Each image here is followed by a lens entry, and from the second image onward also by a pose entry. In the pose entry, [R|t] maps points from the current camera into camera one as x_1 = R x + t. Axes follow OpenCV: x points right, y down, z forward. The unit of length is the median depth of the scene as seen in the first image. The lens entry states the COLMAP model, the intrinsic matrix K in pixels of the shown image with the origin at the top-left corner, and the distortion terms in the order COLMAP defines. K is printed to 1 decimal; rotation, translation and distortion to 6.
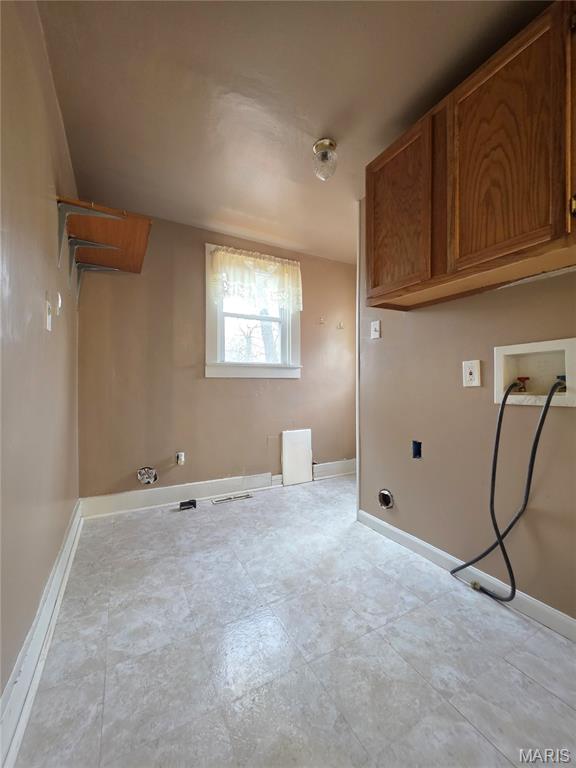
lens RADIAL K [[308.3, 0, 290.5], [0, 308.3, 385.5], [0, 0, 1]] dist [0.008405, -0.000045]
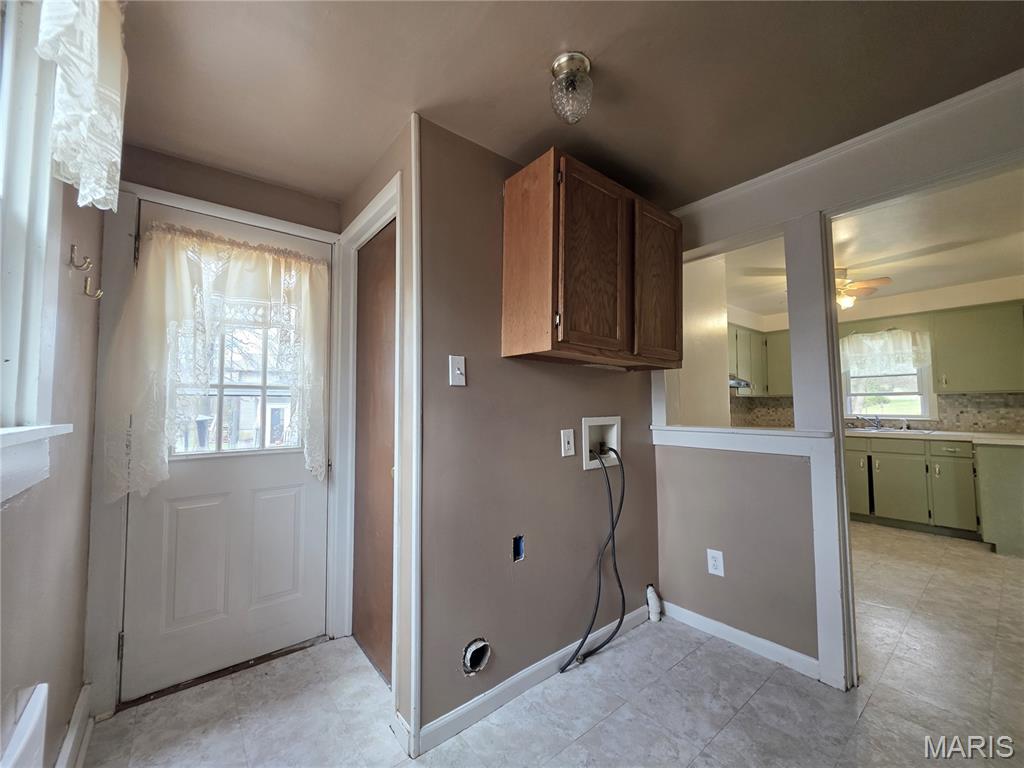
lens RADIAL K [[411.1, 0, 516.7], [0, 411.1, 384.9], [0, 0, 1]] dist [0.008405, -0.000045]
pose [[-0.183157, 0.057881, 0.981378, -0.687757], [0.001836, 0.998284, -0.058535, -0.146652], [-0.983082, -0.008919, -0.182949, 1.410584]]
